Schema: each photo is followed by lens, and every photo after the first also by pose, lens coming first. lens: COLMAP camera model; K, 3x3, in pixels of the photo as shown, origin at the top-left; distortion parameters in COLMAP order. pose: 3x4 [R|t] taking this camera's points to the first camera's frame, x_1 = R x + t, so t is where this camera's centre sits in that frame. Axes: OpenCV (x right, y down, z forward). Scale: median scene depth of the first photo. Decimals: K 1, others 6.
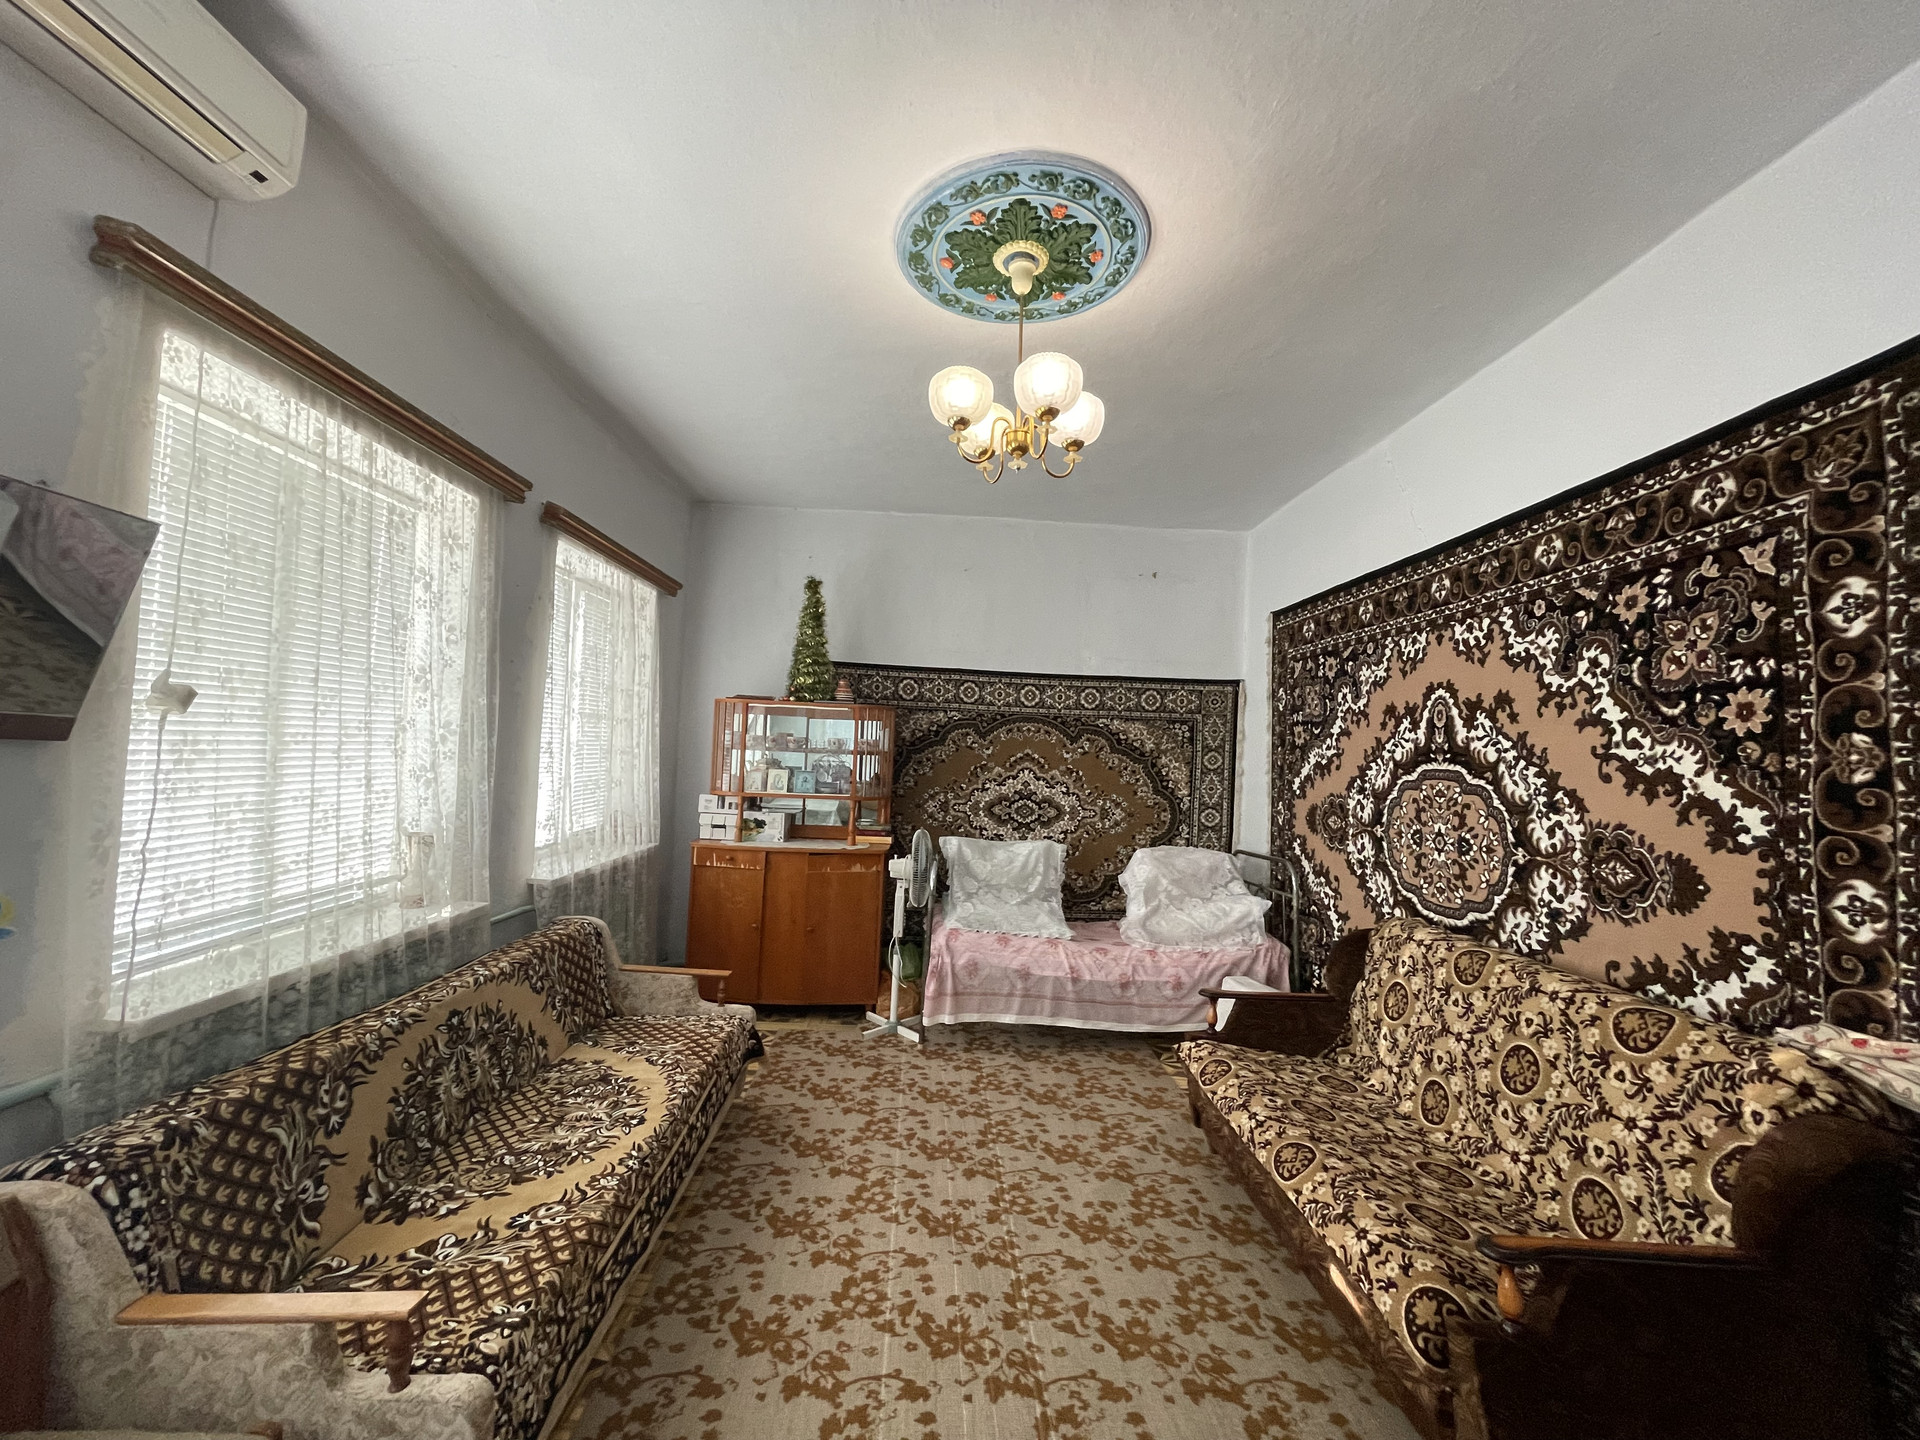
lens RADIAL K [[772.9, 0, 955.6], [0, 772.9, 724.7], [0, 0, 1]] dist [-0.000124, -0.000530]
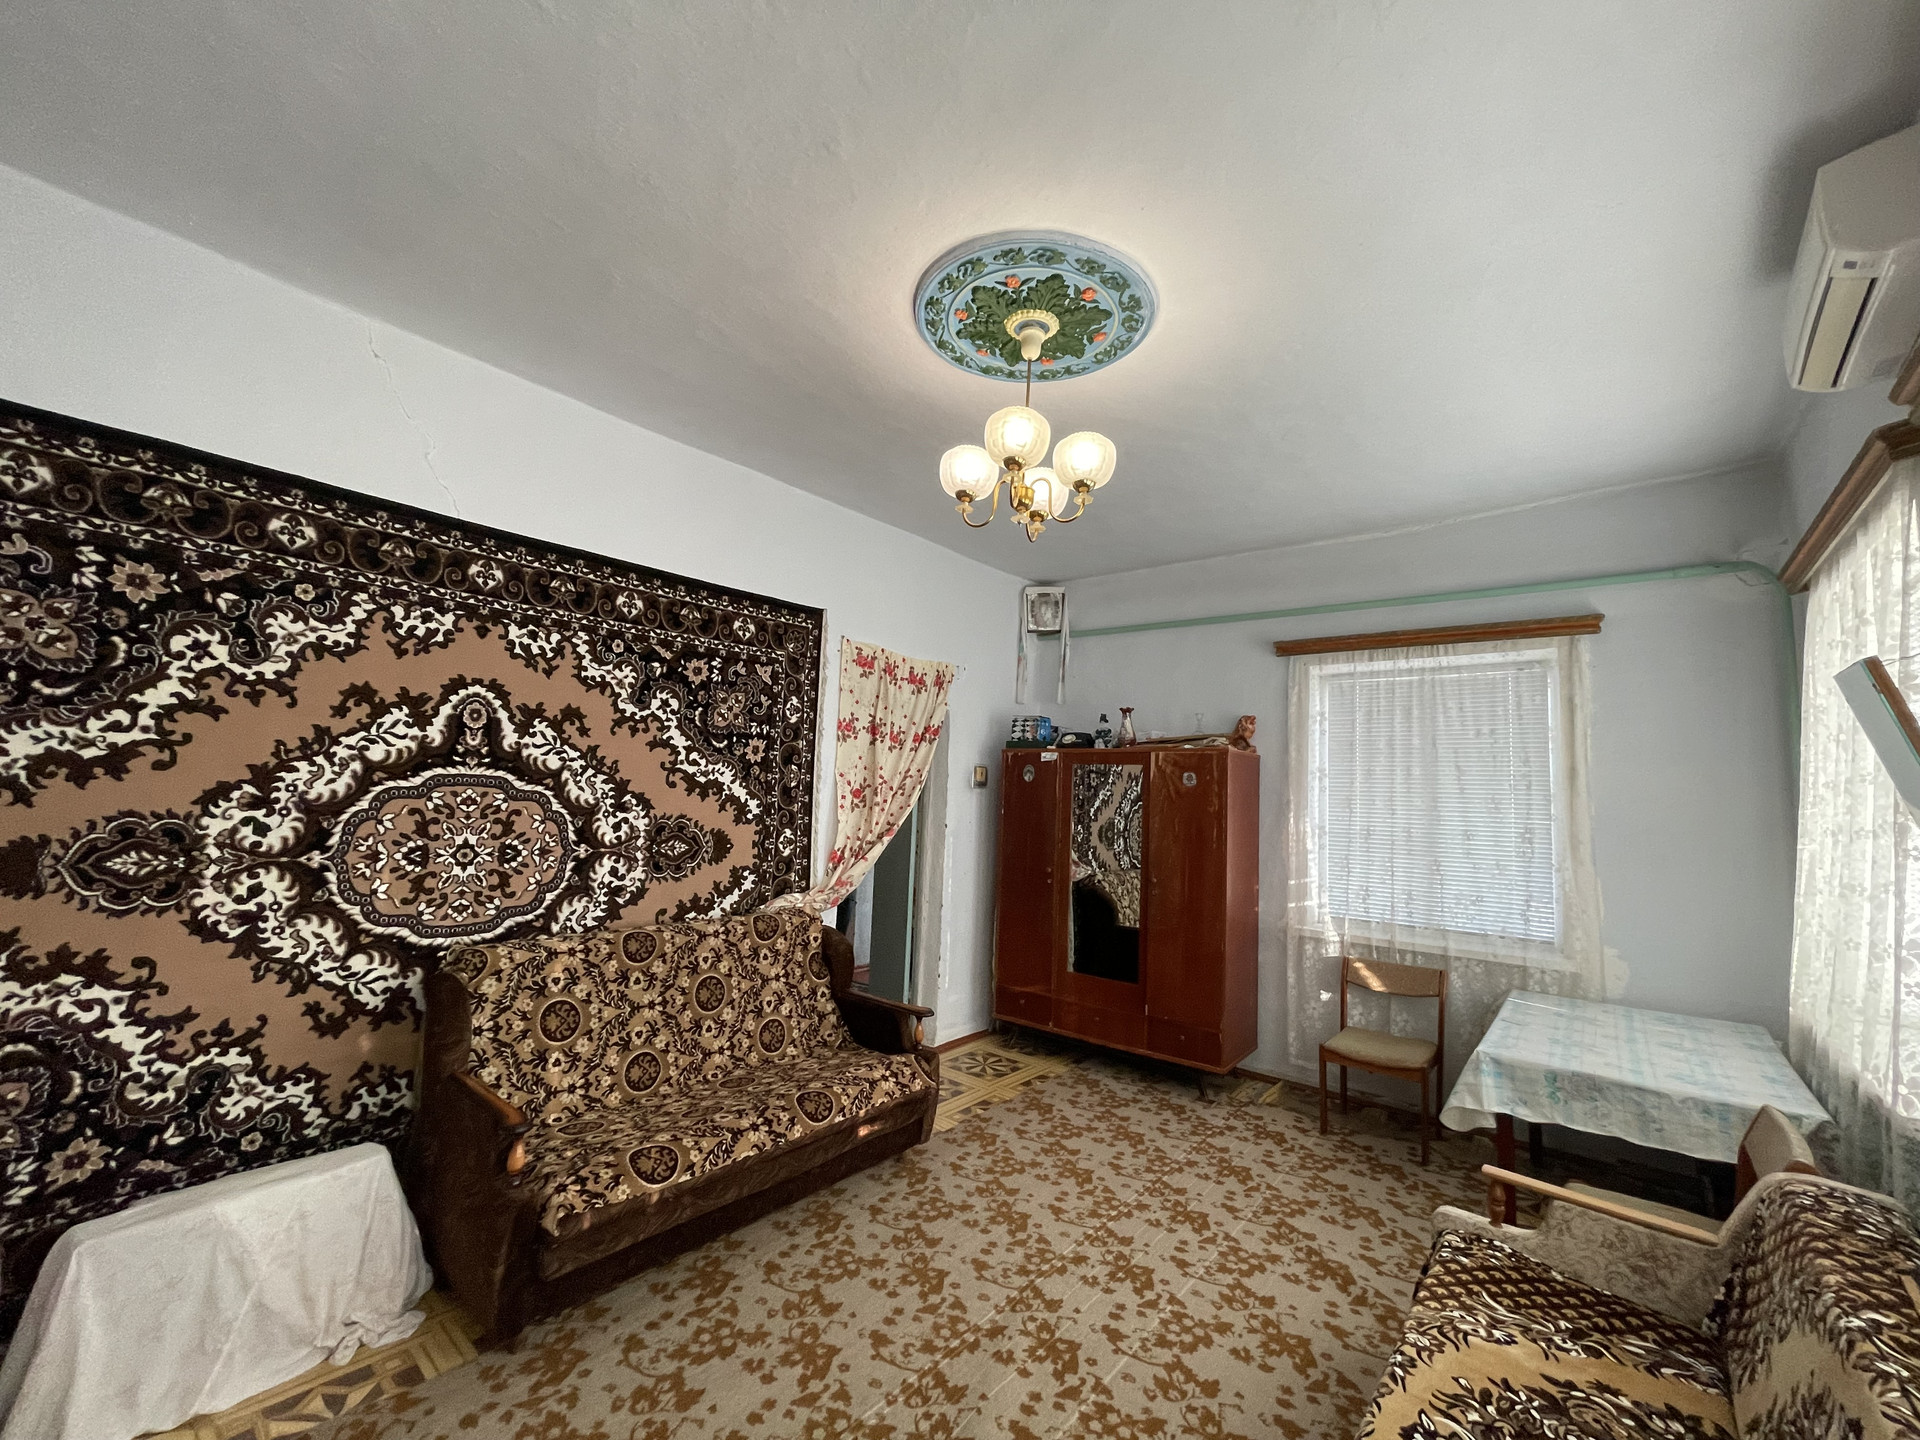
lens RADIAL K [[772.9, 0, 955.6], [0, 772.9, 724.7], [0, 0, 1]] dist [-0.000124, -0.000530]
pose [[-0.741443, -0.010861, 0.670927, -0.474574], [-0.093862, 0.991717, -0.087673, 0.030806], [-0.664418, -0.127979, -0.736322, 1.534421]]
